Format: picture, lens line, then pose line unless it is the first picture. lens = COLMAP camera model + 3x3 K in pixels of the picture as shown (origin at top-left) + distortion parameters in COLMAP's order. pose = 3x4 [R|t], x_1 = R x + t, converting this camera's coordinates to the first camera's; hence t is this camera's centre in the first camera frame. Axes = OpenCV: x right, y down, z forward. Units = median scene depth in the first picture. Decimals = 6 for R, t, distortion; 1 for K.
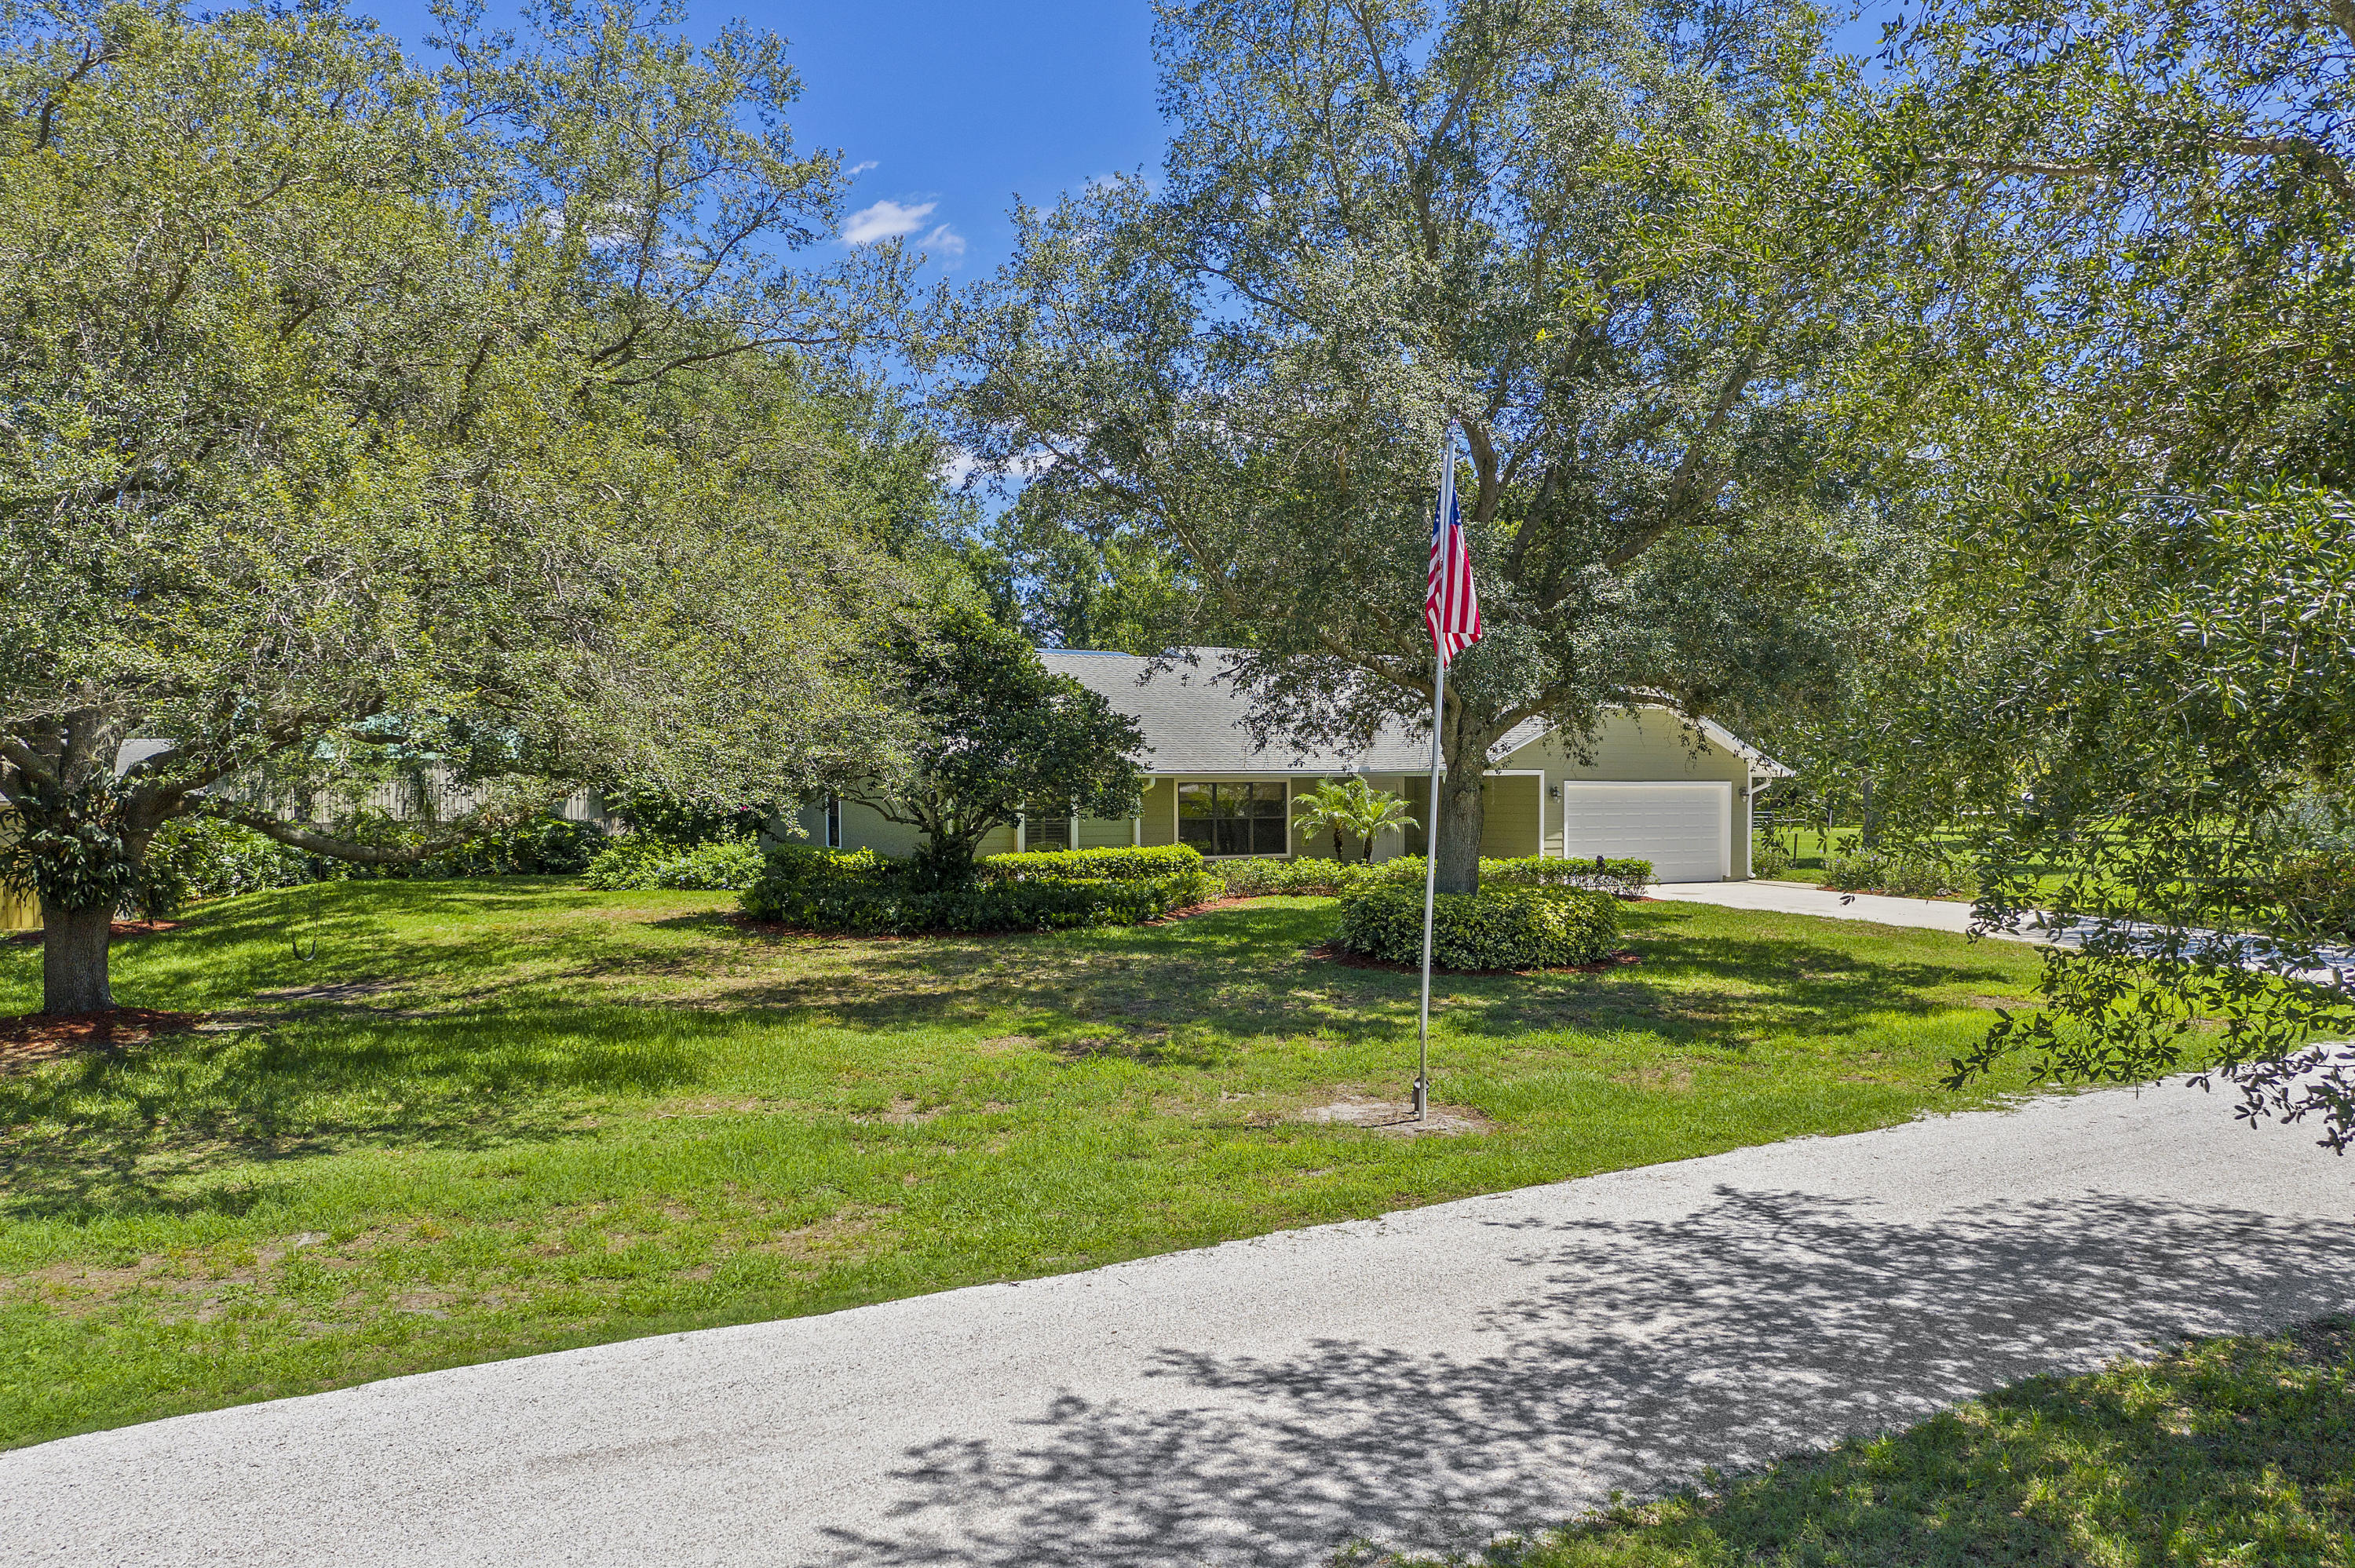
lens RADIAL K [[1852.4, 0, 1173.4], [0, 1852.4, 833.6], [0, 0, 1]] dist [-0.009630, 0.002248]
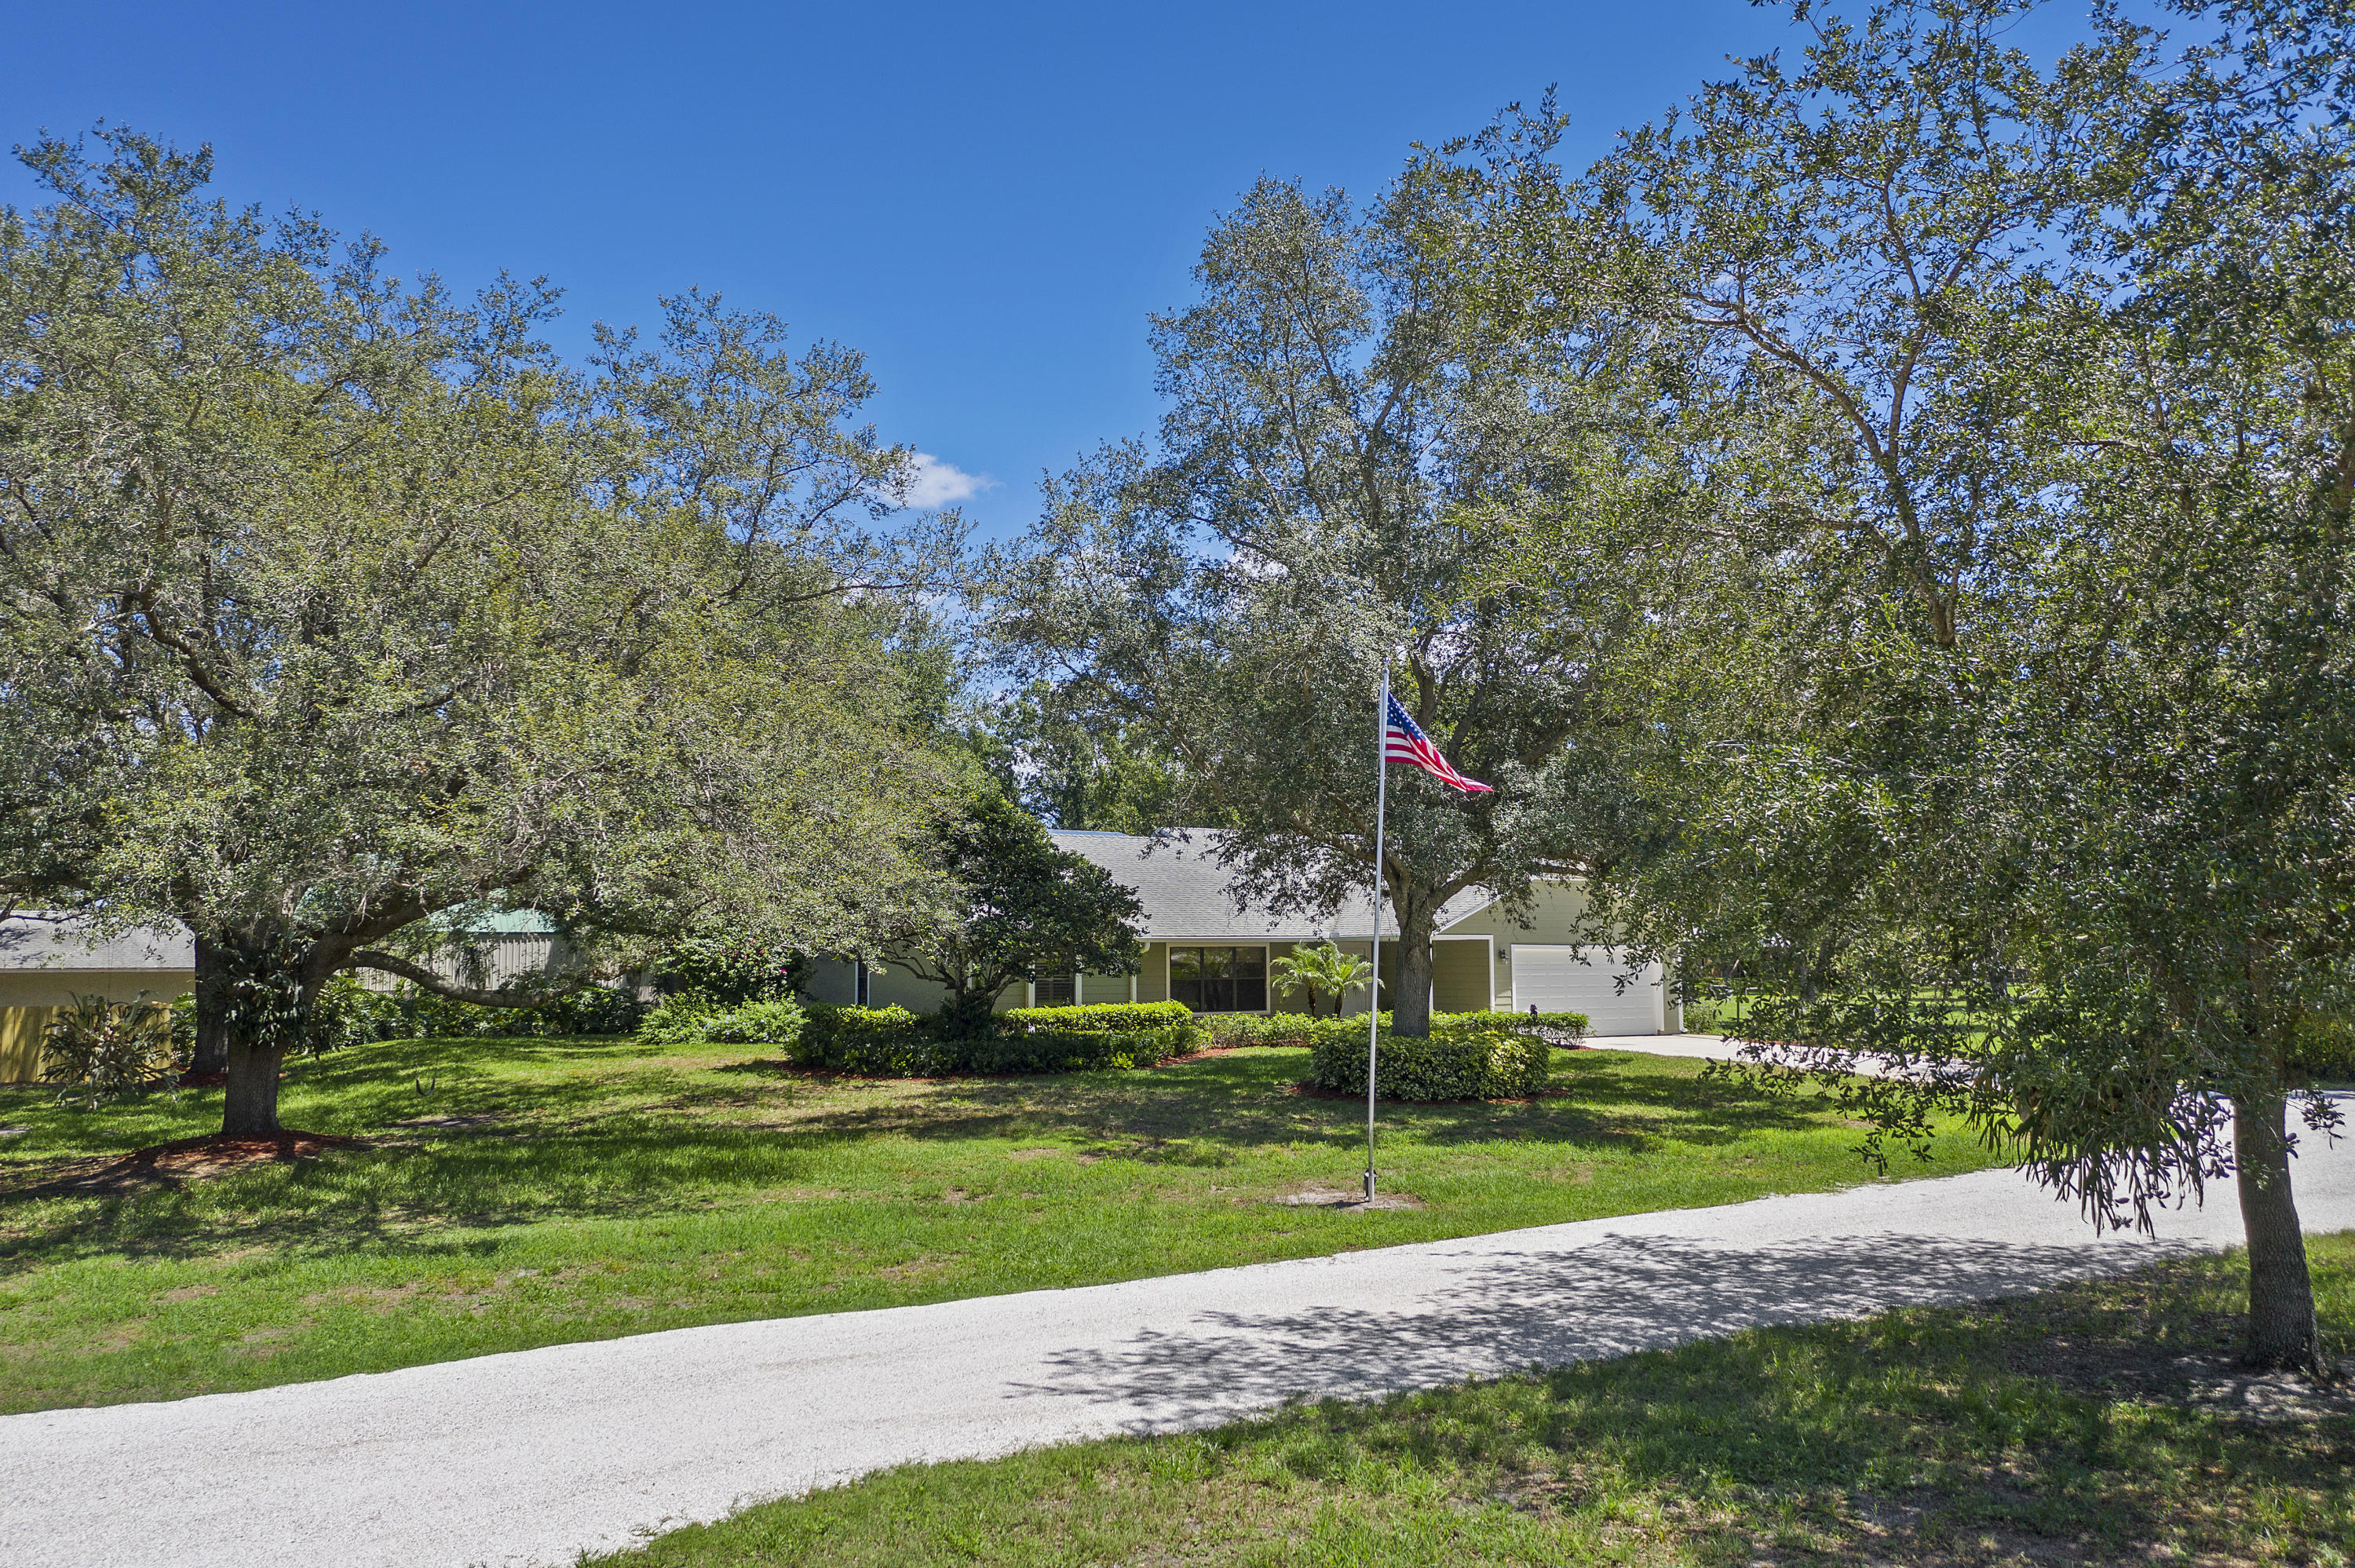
lens RADIAL K [[1852.4, 0, 1173.4], [0, 1852.4, 833.6], [0, 0, 1]] dist [-0.009630, 0.002248]
pose [[0.999963, -0.001391, 0.008503, -0.005721], [0.002206, 0.995323, -0.096577, 0.015190], [-0.008328, 0.096592, 0.995289, -0.156684]]
